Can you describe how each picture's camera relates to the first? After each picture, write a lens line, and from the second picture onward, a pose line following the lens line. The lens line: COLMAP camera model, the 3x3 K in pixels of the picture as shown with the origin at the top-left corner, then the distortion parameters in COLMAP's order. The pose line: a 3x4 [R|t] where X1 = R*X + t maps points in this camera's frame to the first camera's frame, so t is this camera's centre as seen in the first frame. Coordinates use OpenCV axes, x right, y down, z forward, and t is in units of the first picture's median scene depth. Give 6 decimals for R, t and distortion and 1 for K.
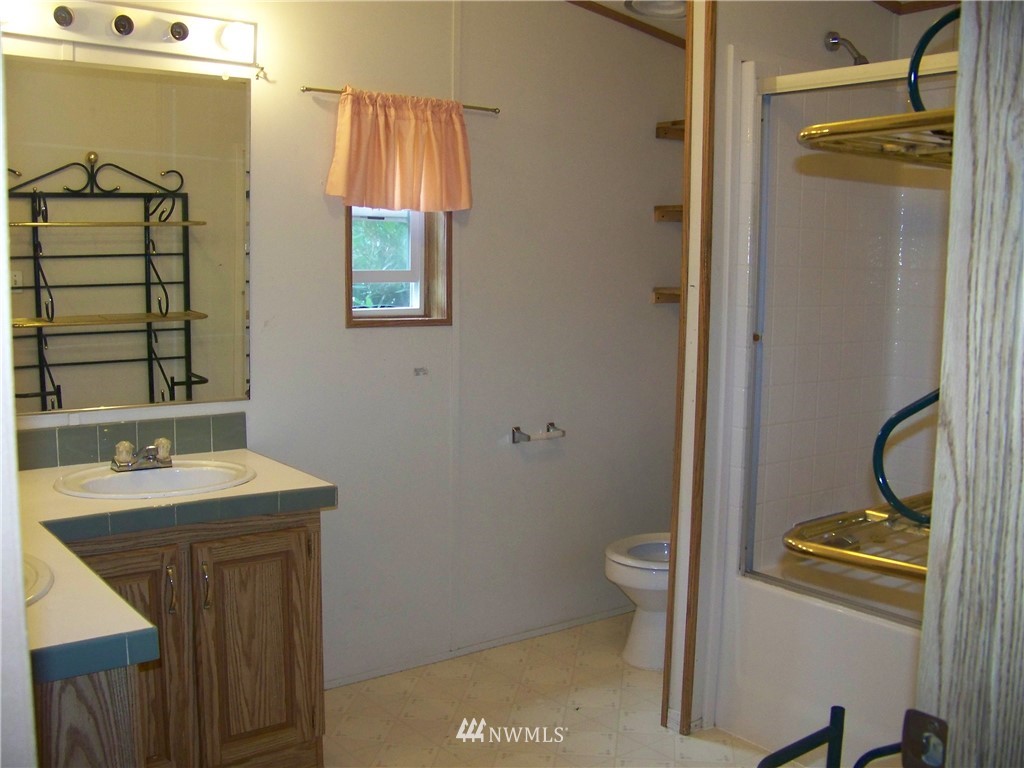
lens RADIAL K [[1071.3, 0, 512.0], [0, 1071.3, 384.0], [0, 0, 1]] dist [-0.297168, 0.270632]
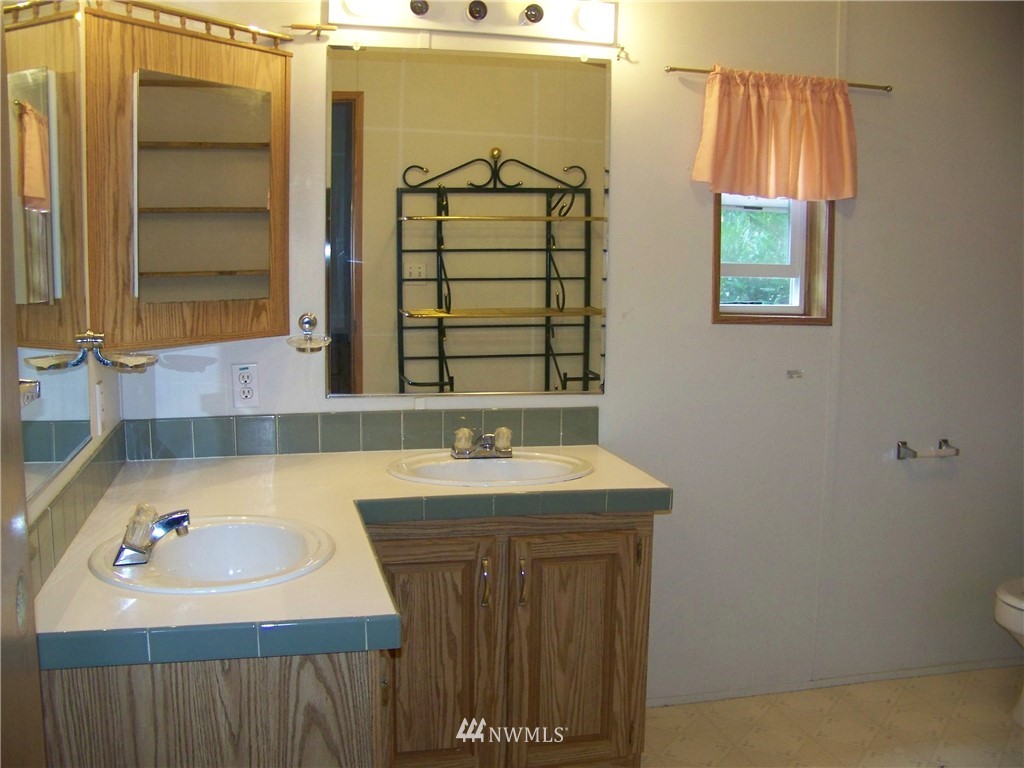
lens RADIAL K [[1062.6, 0, 510.7], [0, 1062.6, 404.3], [0, 0, 1]] dist [-0.274601, 0.299326]
pose [[0.902067, 0.051355, -0.428530, 0.085053], [-0.048031, 0.998673, 0.018573, 0.009972], [0.428915, 0.003829, 0.903337, 0.087732]]
